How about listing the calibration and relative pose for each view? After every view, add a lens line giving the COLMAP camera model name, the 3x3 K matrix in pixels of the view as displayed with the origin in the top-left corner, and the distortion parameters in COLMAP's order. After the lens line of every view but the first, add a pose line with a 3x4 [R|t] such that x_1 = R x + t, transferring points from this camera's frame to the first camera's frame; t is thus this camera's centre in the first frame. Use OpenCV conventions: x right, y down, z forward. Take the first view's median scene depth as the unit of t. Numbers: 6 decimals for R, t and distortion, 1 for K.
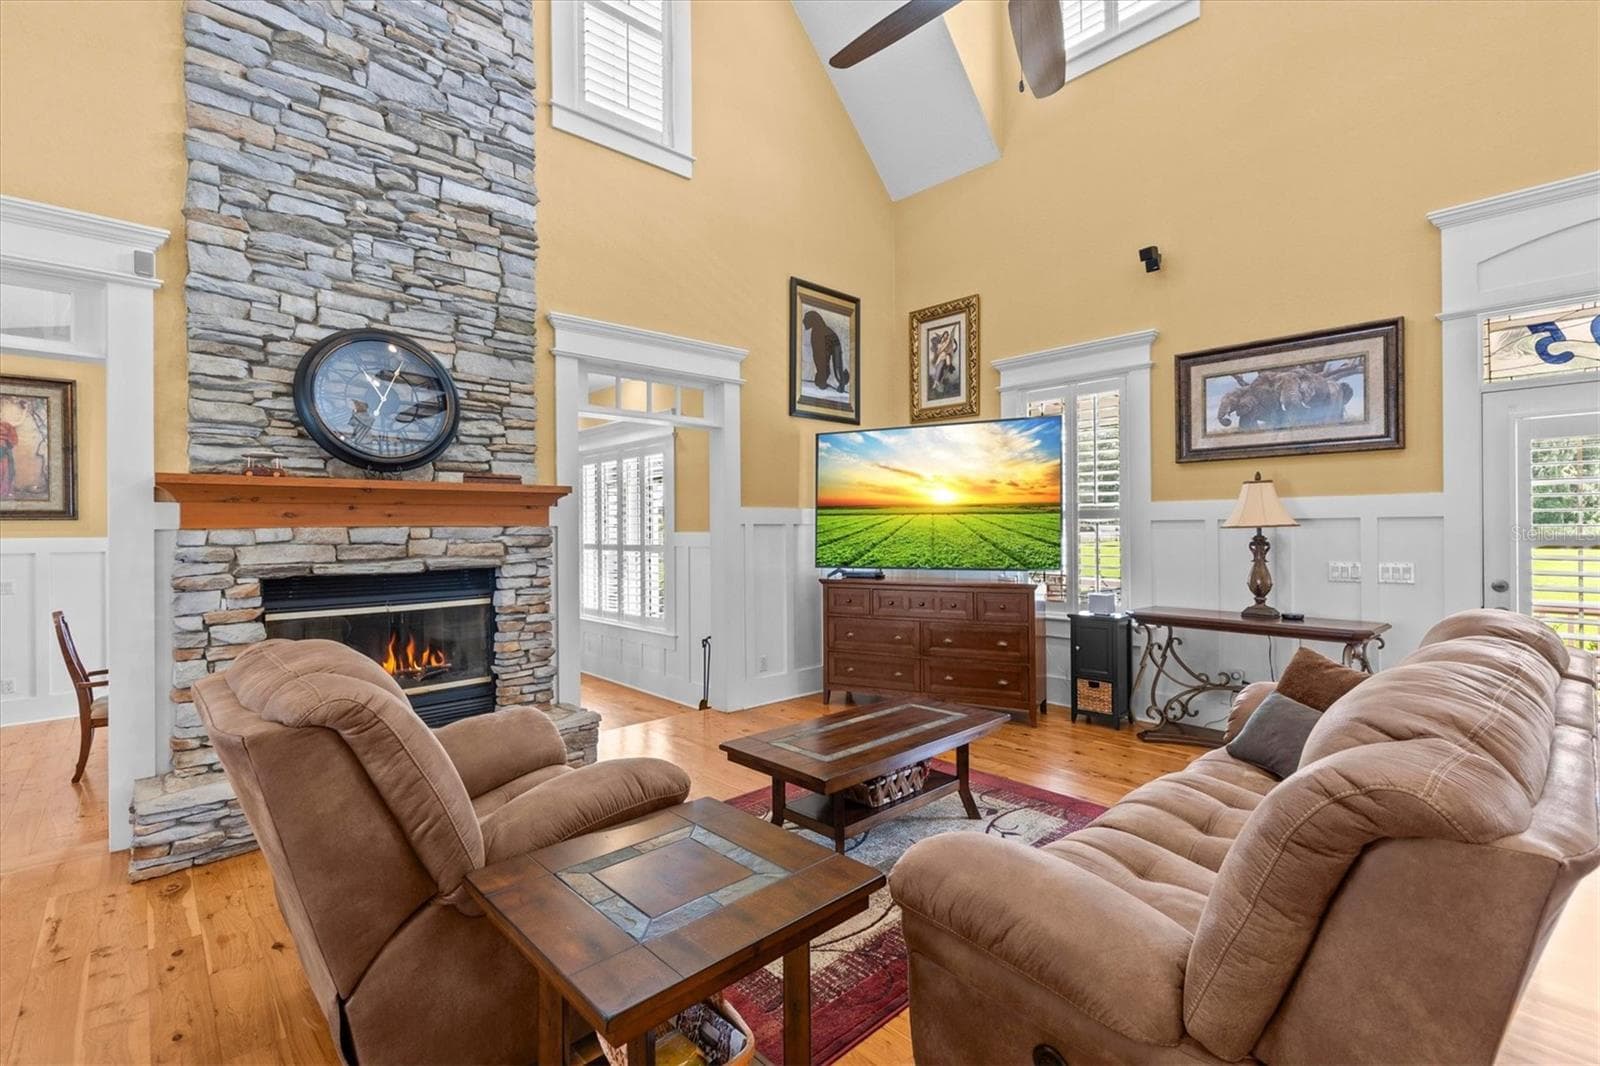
lens RADIAL K [[713.4, 0, 800.0], [0, 713.4, 533.0], [0, 0, 1]] dist [0.000252, 0.000411]
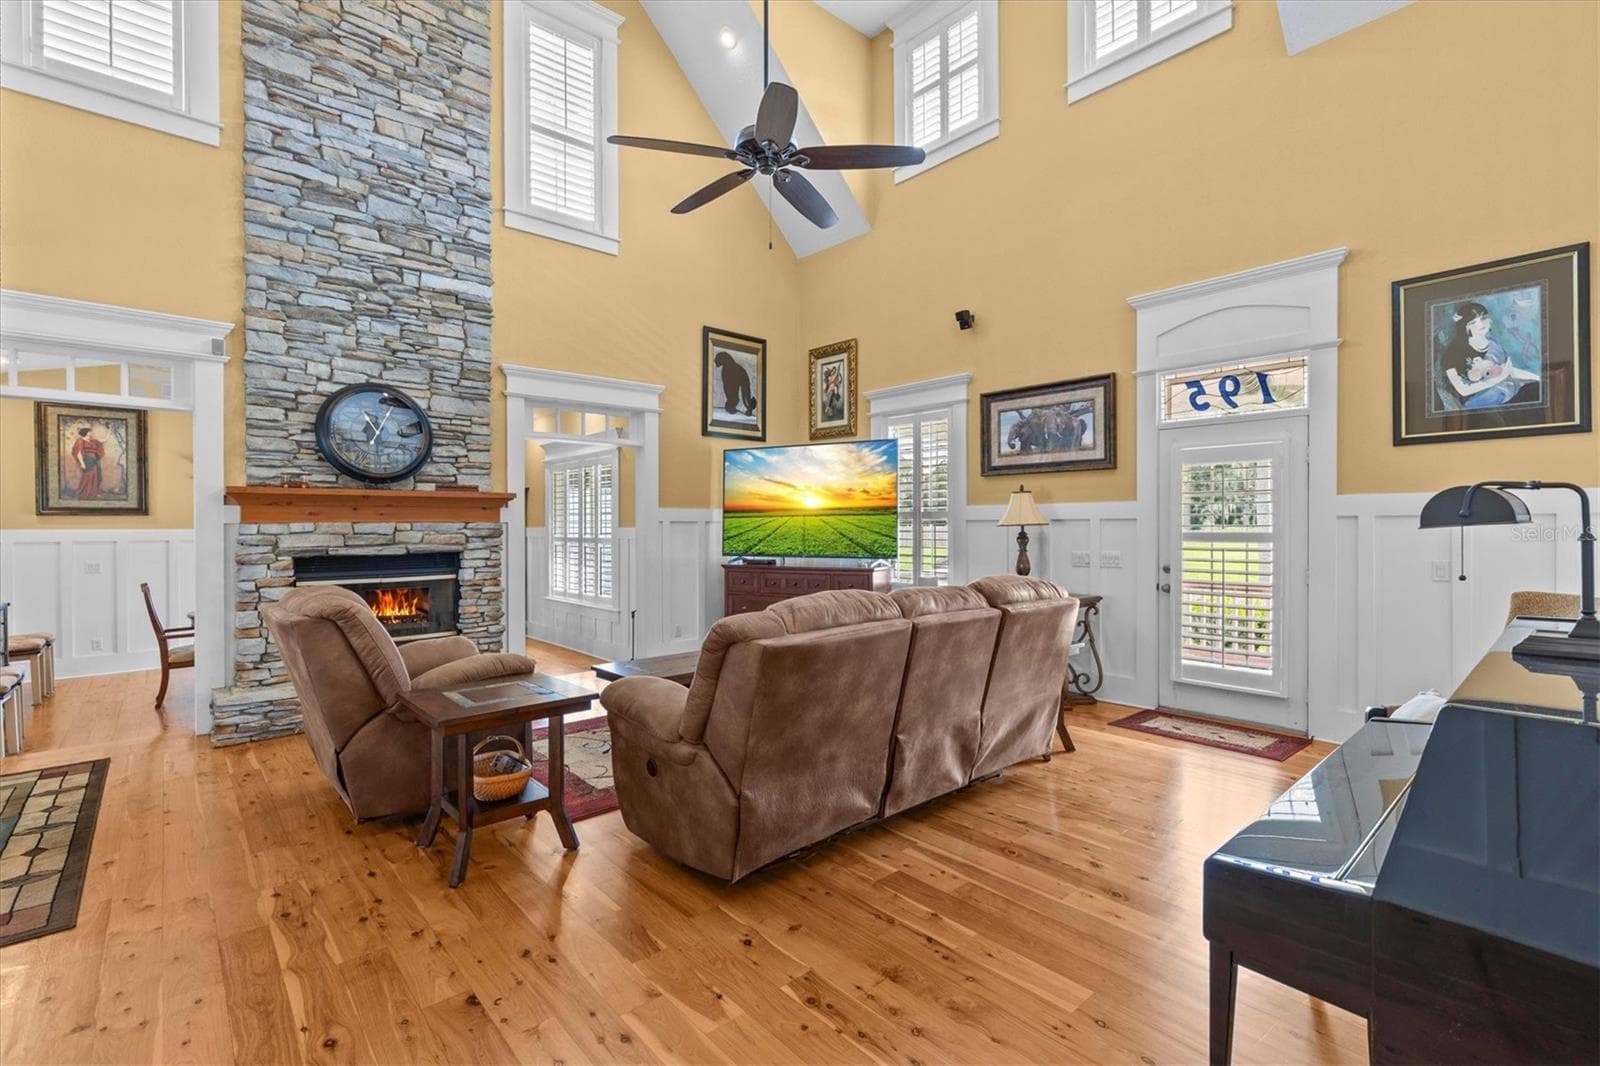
lens RADIAL K [[710.5, 0, 800.0], [0, 710.5, 533.0], [0, 0, 1]] dist [-0.001008, -0.000333]
pose [[0.999809, 0.005135, -0.018845, 0.255589], [-0.005045, 0.999976, 0.004808, 0.001525], [0.018869, -0.004712, 0.999811, -0.358467]]
